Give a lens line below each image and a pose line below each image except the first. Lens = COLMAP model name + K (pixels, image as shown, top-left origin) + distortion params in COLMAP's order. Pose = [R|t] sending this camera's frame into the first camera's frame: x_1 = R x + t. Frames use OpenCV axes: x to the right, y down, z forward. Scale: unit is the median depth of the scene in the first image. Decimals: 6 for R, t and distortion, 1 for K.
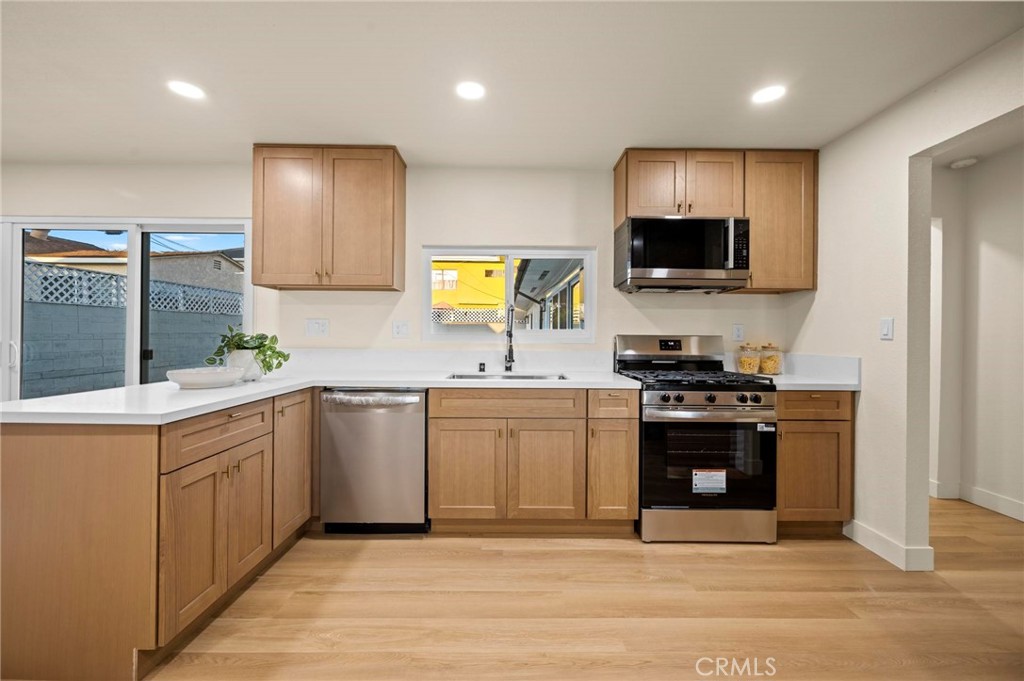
lens RADIAL K [[406.1, 0, 512.0], [0, 406.1, 334.3], [0, 0, 1]] dist [0.001173, -0.000371]
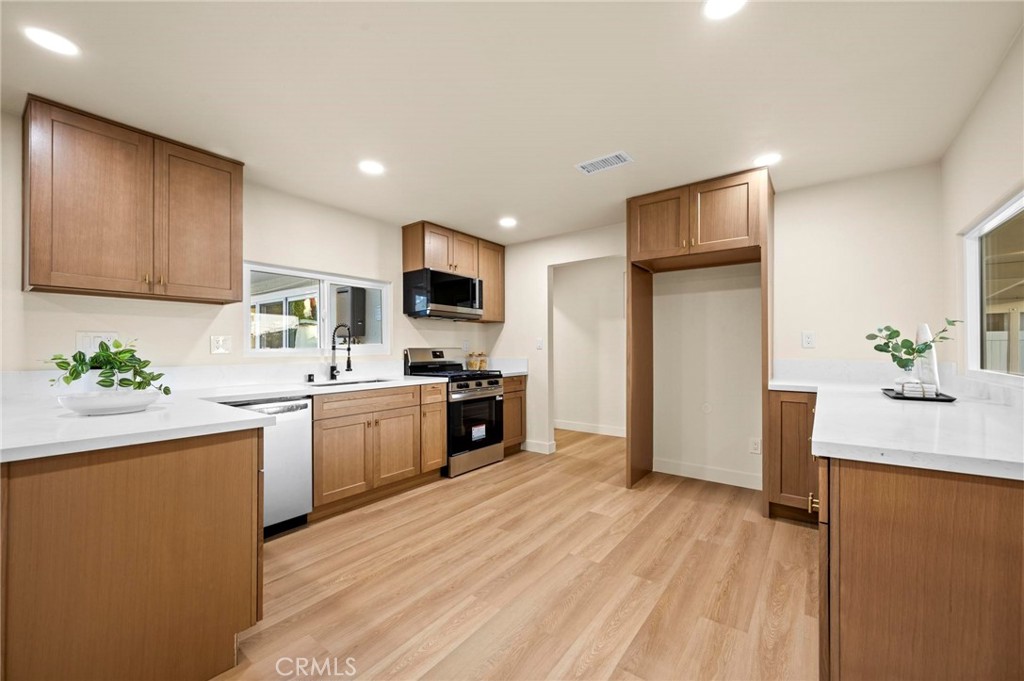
lens RADIAL K [[406.1, 0, 508.8], [0, 406.1, 346.4], [0, 0, 1]] dist [0.001173, -0.000371]
pose [[0.614745, -0.006321, 0.788701, -0.771387], [0.009584, 0.999954, 0.000544, -0.002195], [-0.788668, 0.007225, 0.614777, -0.156724]]
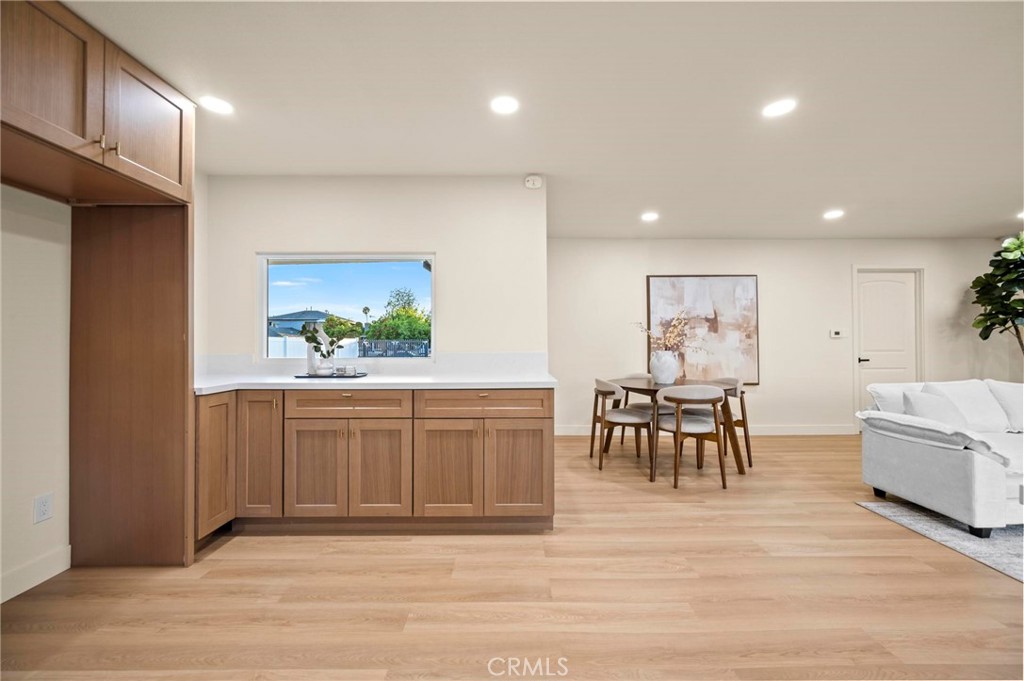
lens RADIAL K [[406.1, 0, 509.5], [0, 406.1, 338.8], [0, 0, 1]] dist [0.001173, -0.000371]
pose [[-0.999976, -0.005432, -0.004405, -0.089475], [-0.005419, 0.999981, -0.002963, 0.002484], [0.004421, -0.002939, -0.999986, 0.867042]]
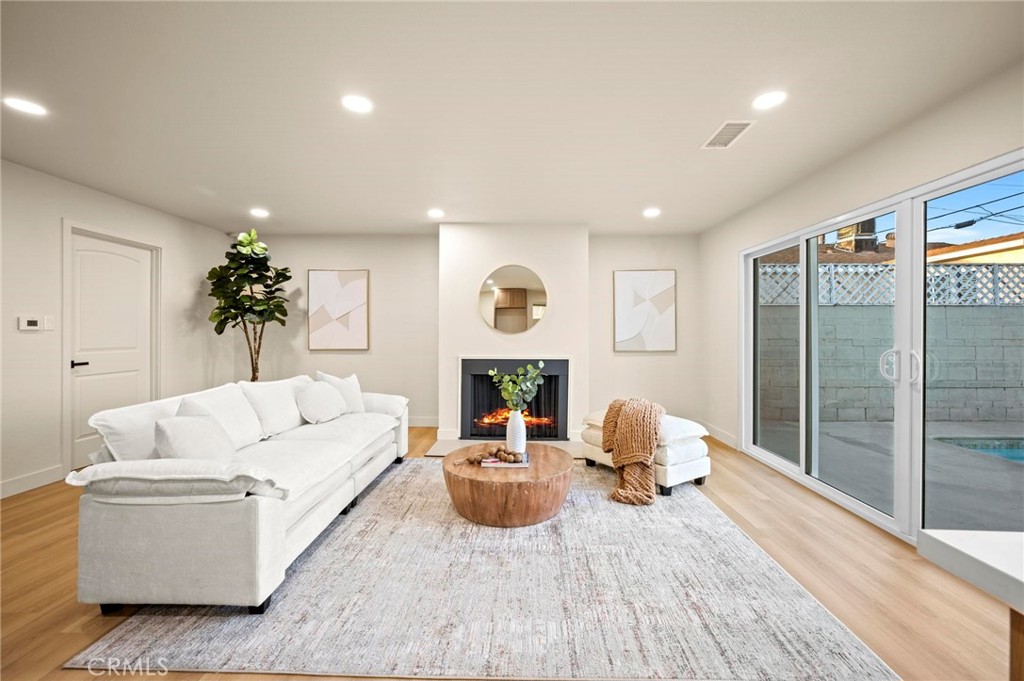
lens RADIAL K [[406.1, 0, 514.5], [0, 406.1, 332.5], [0, 0, 1]] dist [0.001173, -0.000371]
pose [[-0.026240, -0.011637, -0.999588, -0.548194], [-0.004942, 0.999922, -0.011511, -0.004632], [0.999643, 0.004637, -0.026295, 0.330398]]
